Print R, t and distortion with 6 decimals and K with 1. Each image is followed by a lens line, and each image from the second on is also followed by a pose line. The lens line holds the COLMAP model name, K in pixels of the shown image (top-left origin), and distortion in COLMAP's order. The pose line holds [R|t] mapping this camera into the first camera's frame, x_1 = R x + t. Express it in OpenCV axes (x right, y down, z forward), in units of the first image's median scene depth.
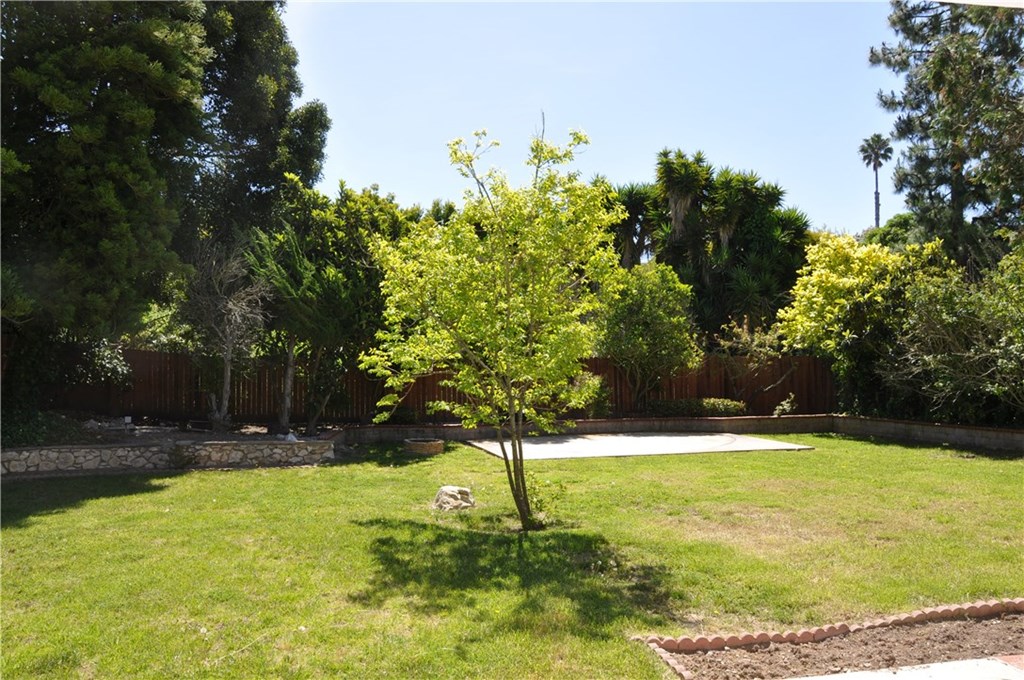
lens RADIAL K [[812.3, 0, 512.0], [0, 812.3, 340.0], [0, 0, 1]] dist [-0.156367, 0.133332]
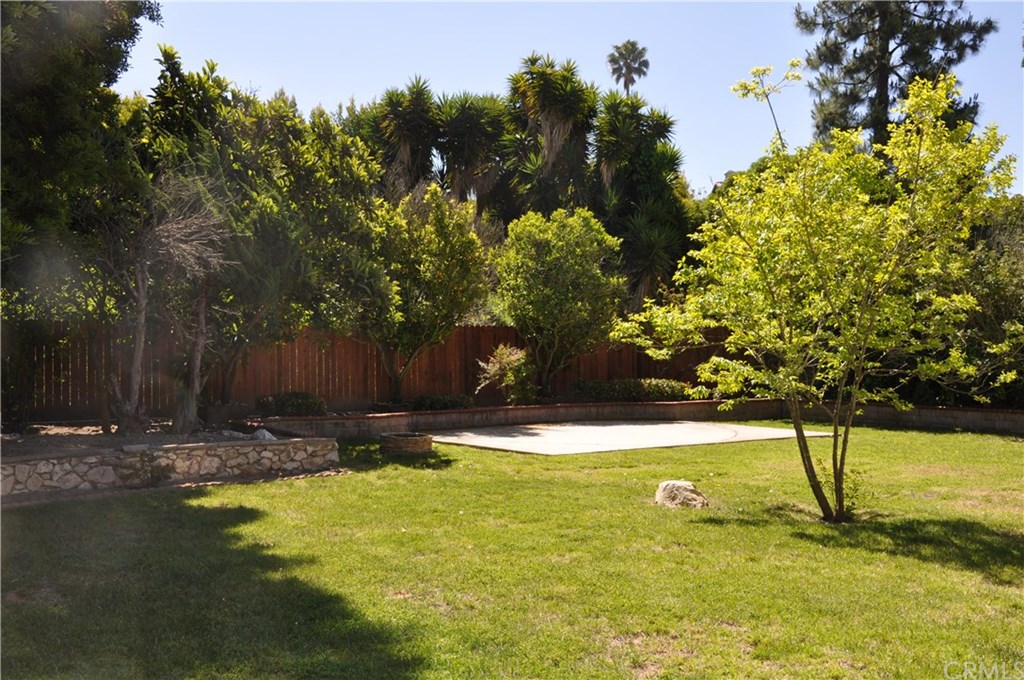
lens RADIAL K [[1134.7, 0, 528.9], [0, 1134.7, 340.8], [0, 0, 1]] dist [0.056819, 0.031297]
pose [[0.920145, 0.007525, 0.391505, -0.326234], [-0.021043, 0.999321, 0.030250, 0.002326], [-0.391011, -0.036073, 0.919679, -0.006471]]
